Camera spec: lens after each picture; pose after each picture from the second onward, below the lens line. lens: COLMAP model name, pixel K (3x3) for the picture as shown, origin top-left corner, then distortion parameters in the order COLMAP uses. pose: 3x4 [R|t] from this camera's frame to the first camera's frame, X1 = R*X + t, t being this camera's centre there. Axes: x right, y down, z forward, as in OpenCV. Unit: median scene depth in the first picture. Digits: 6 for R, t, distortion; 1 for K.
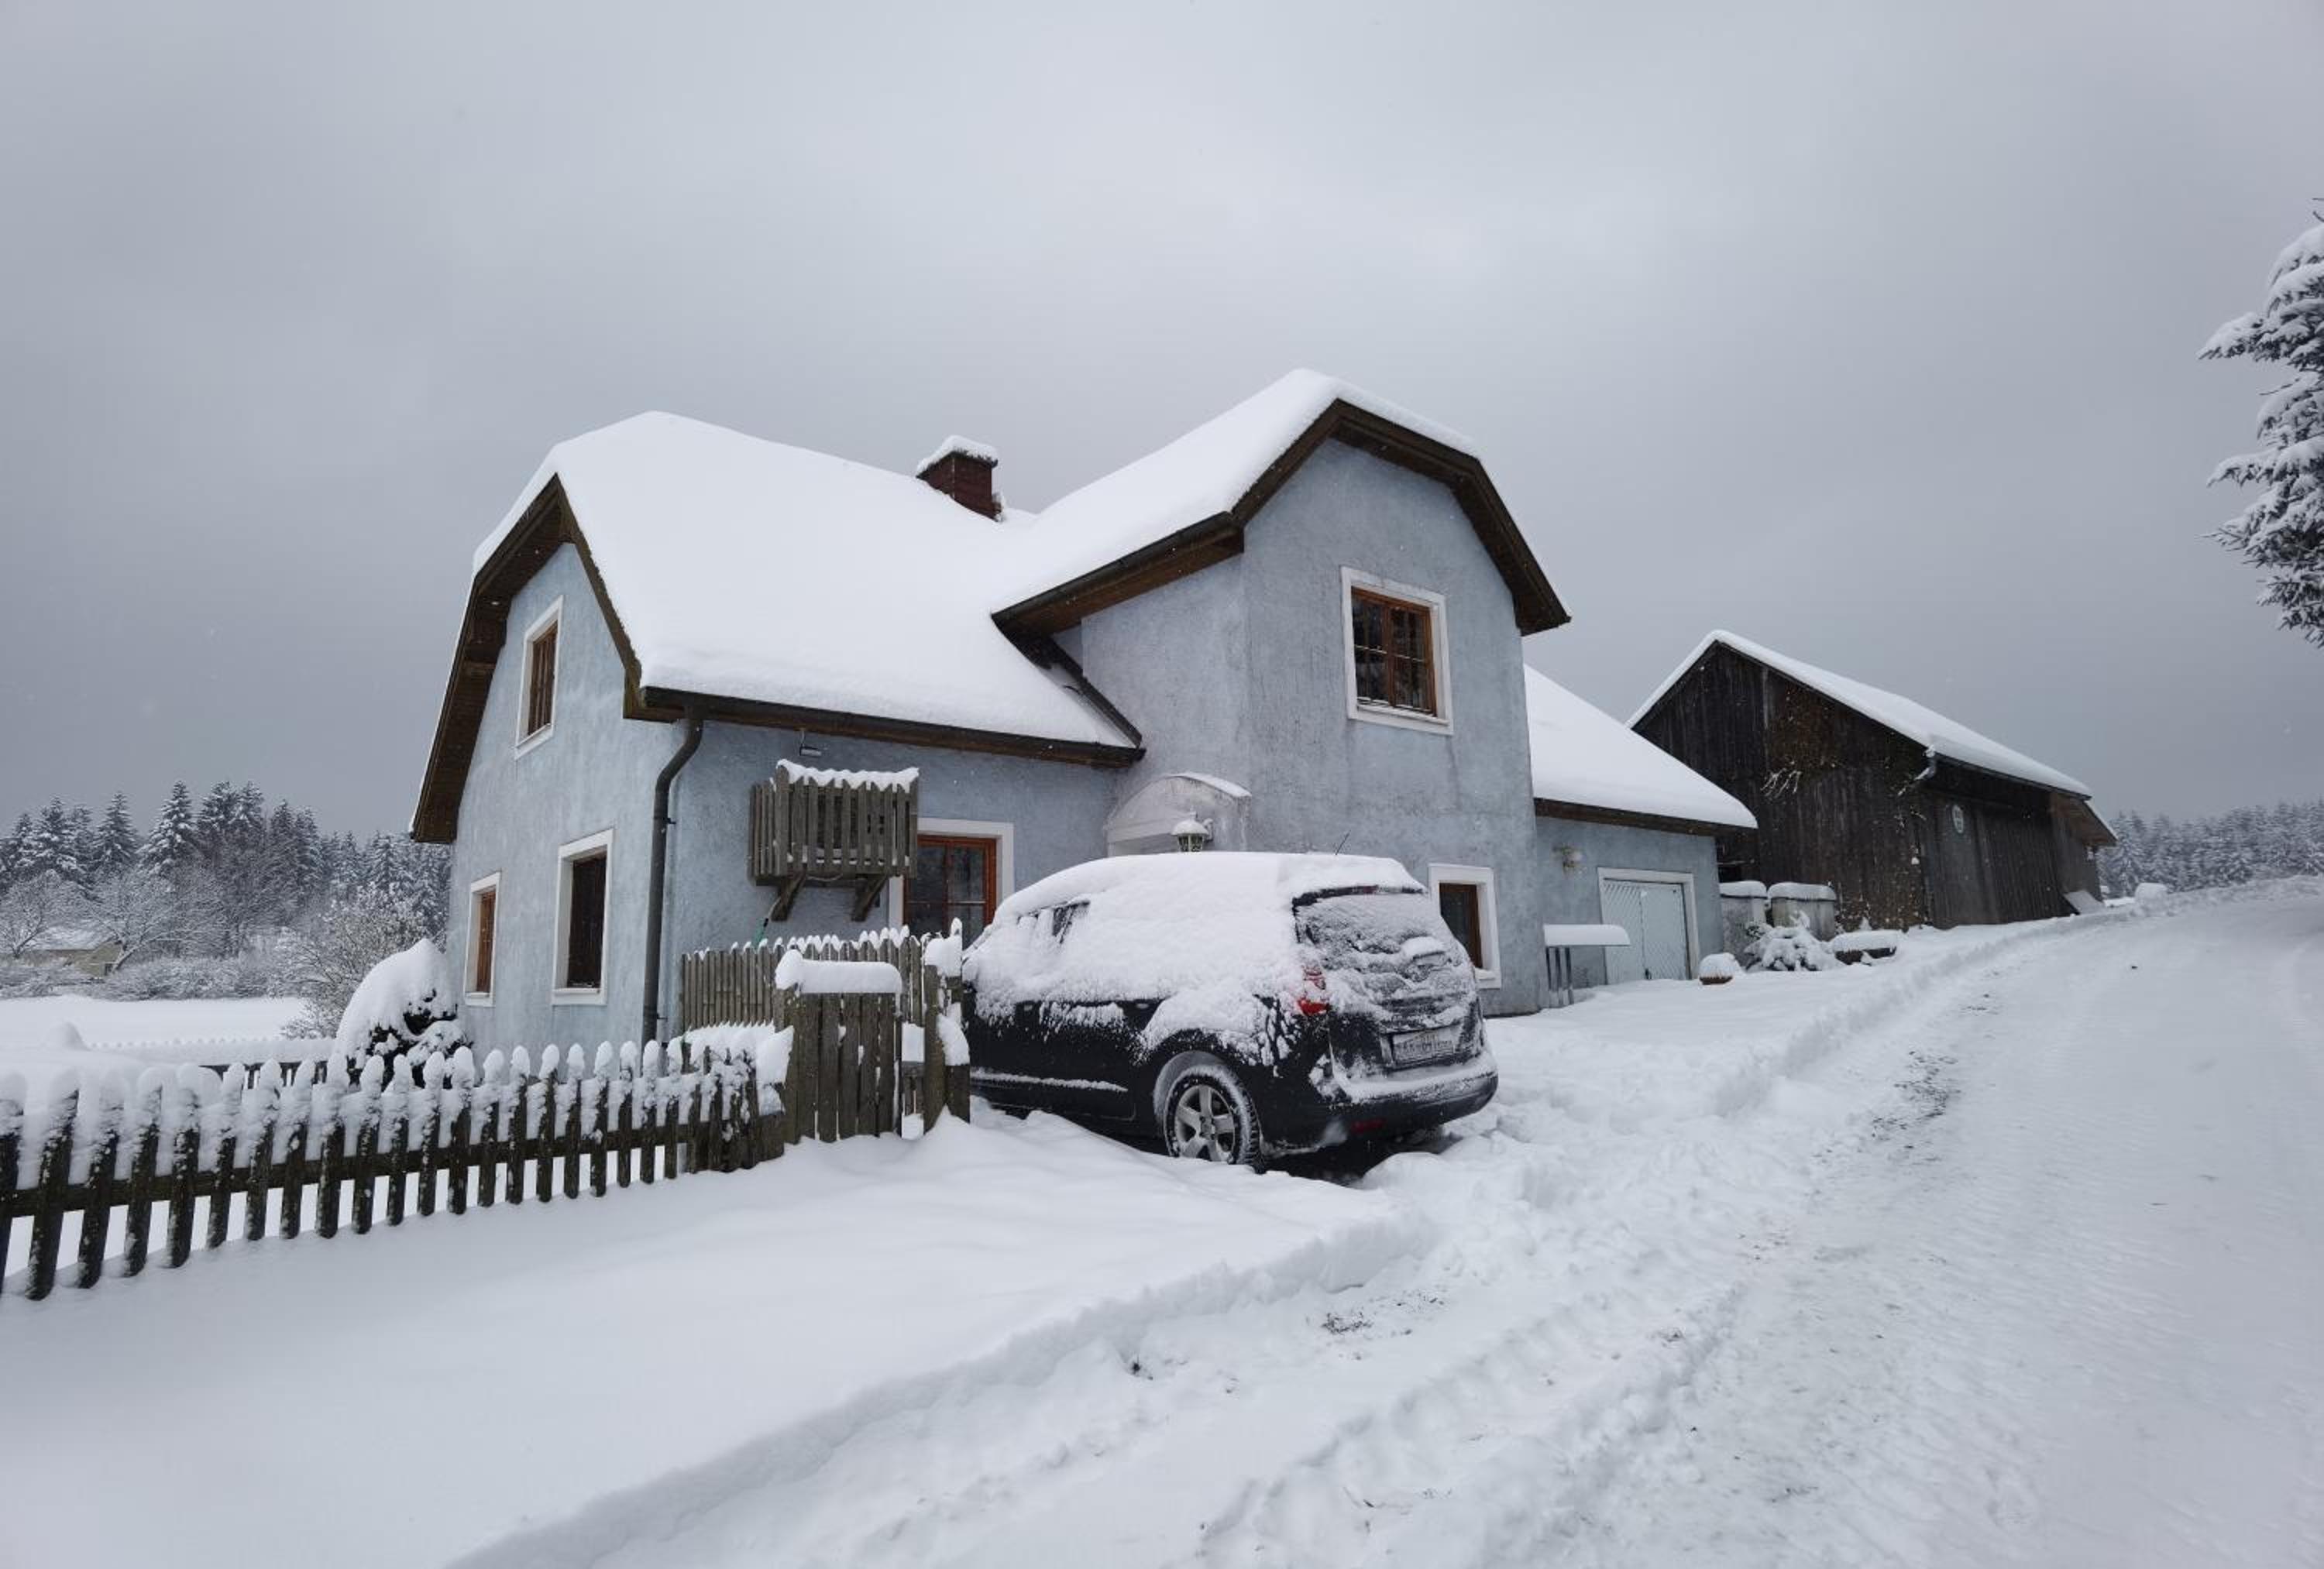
lens RADIAL K [[1147.7, 0, 1162.0], [0, 1147.7, 784.5], [0, 0, 1]] dist [-0.087166, 0.045629]
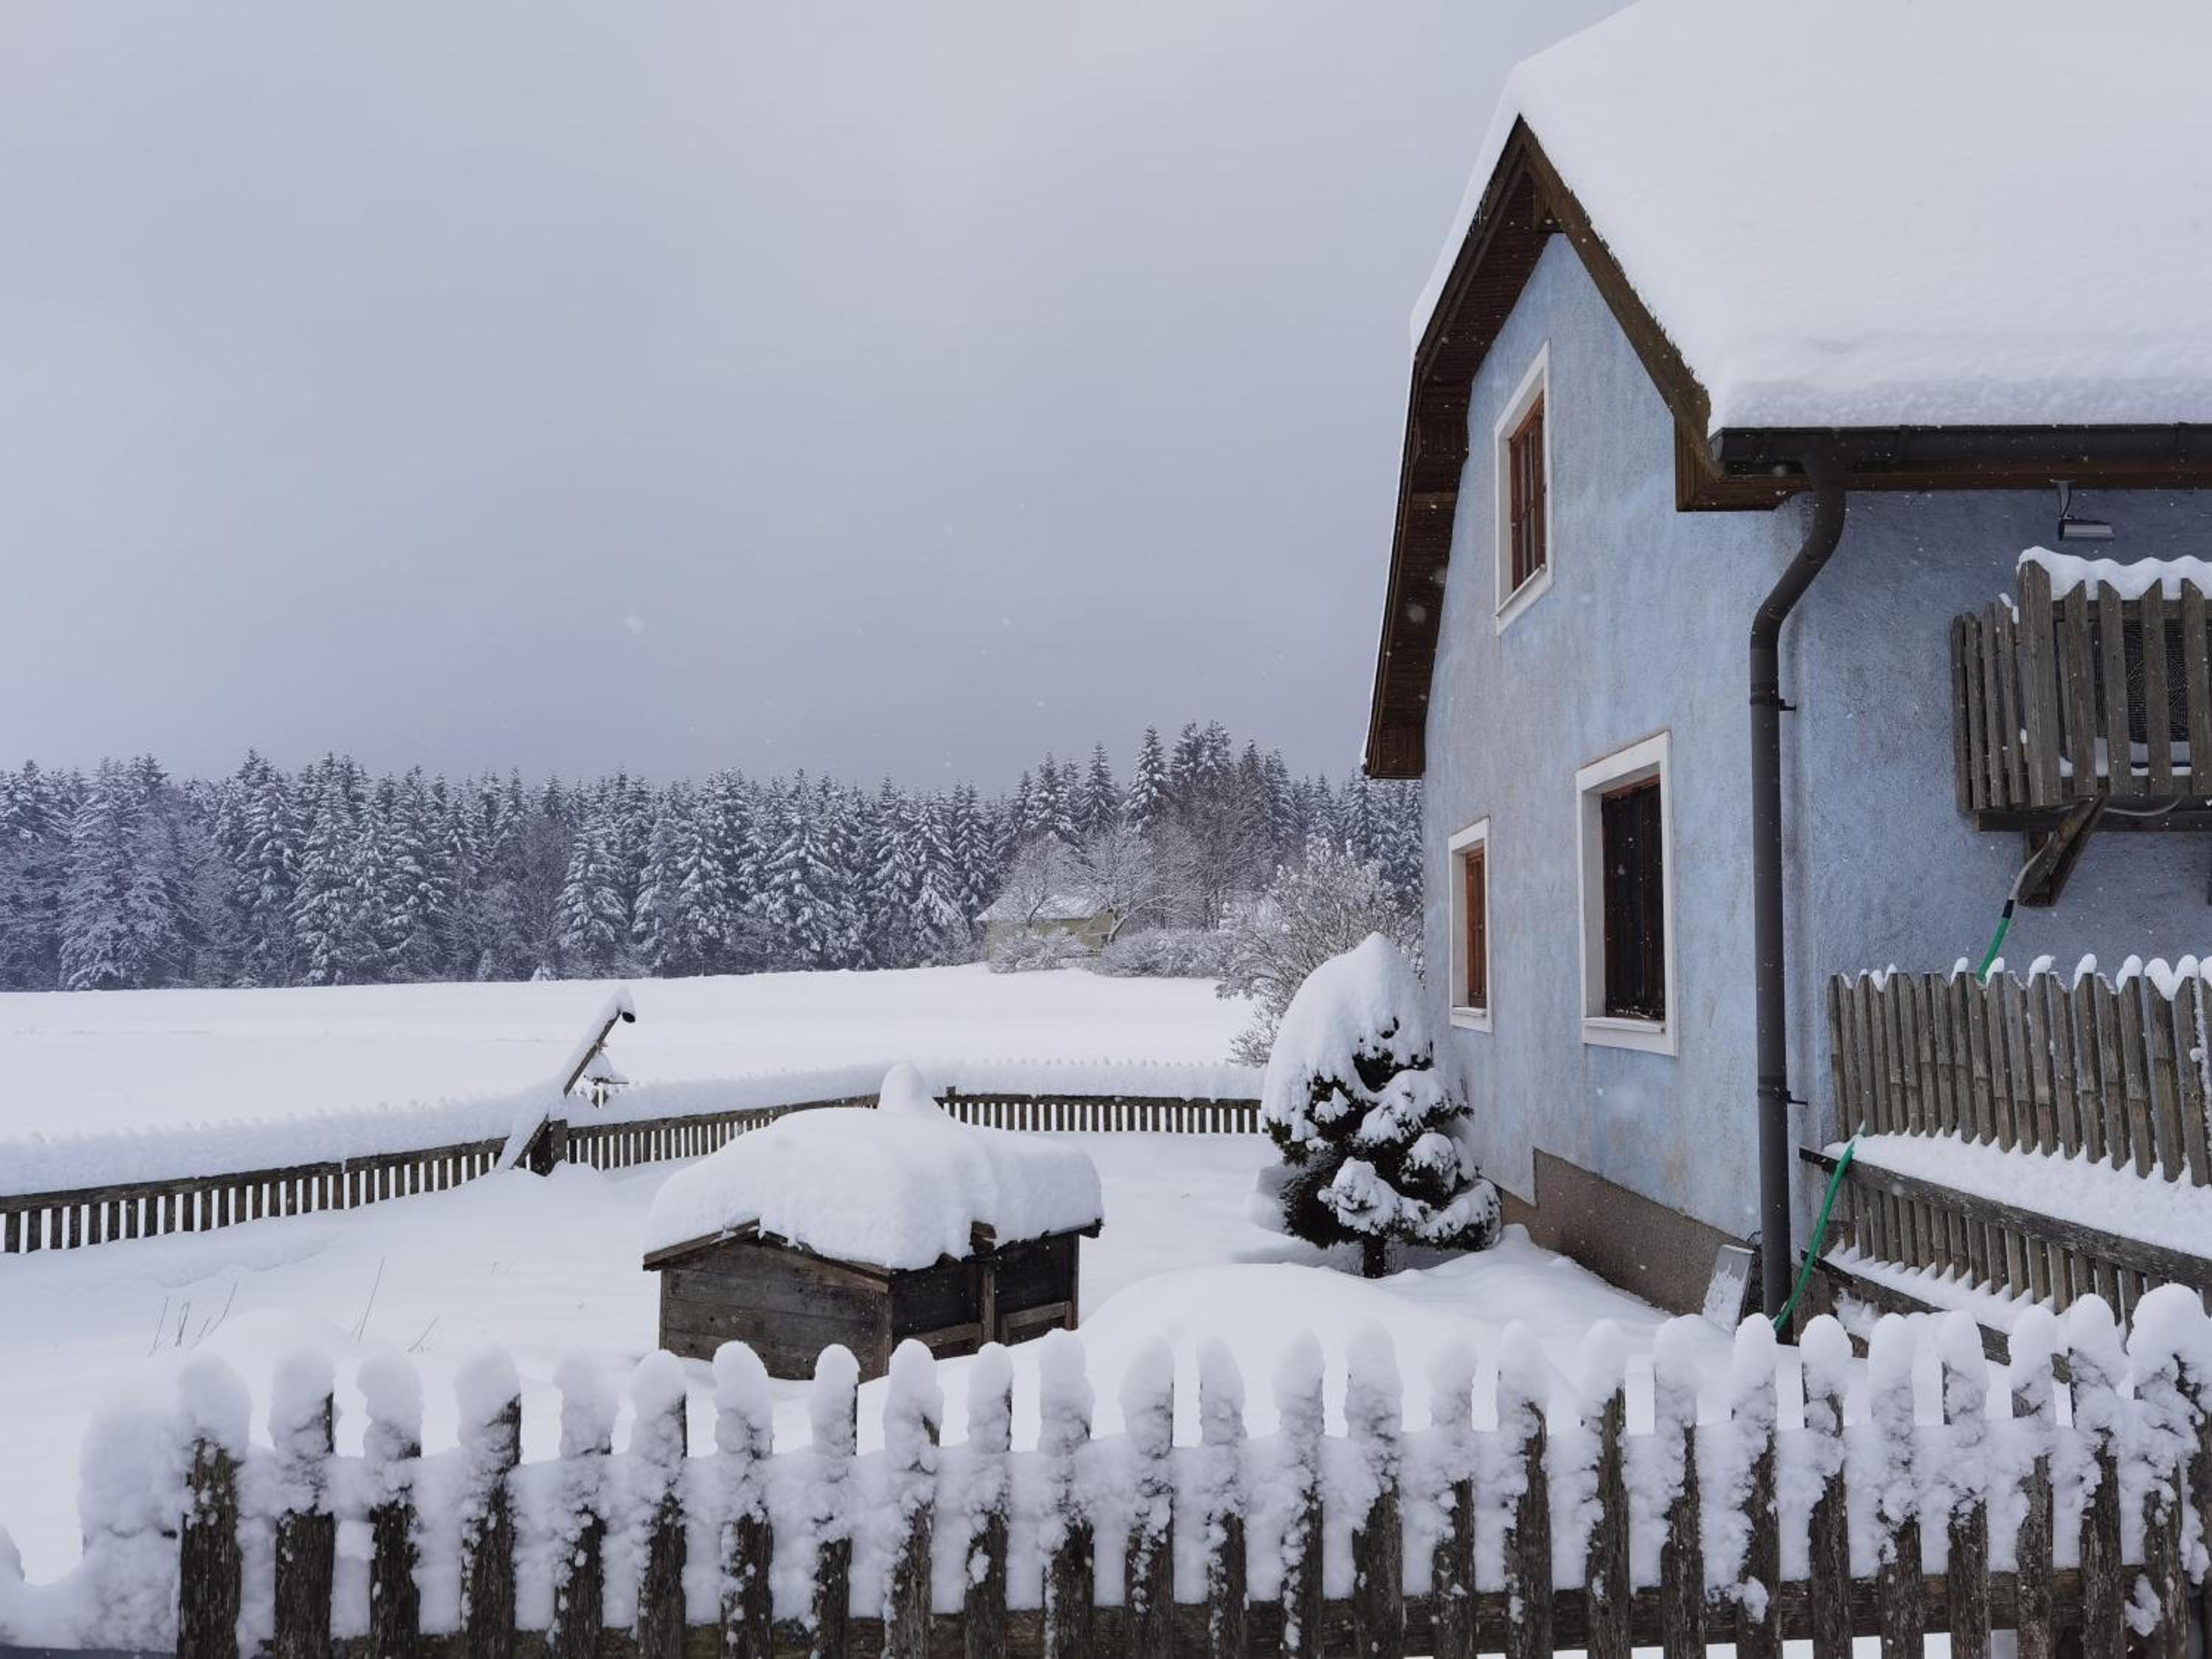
lens RADIAL K [[1586.1, 0, 1106.2], [0, 1586.1, 821.0], [0, 0, 1]] dist [0.000316, -0.000012]
pose [[0.711700, -0.029249, -0.701874, -0.152904], [0.089973, 0.994699, 0.049780, 0.020768], [0.696698, -0.098578, 0.710560, 0.278914]]
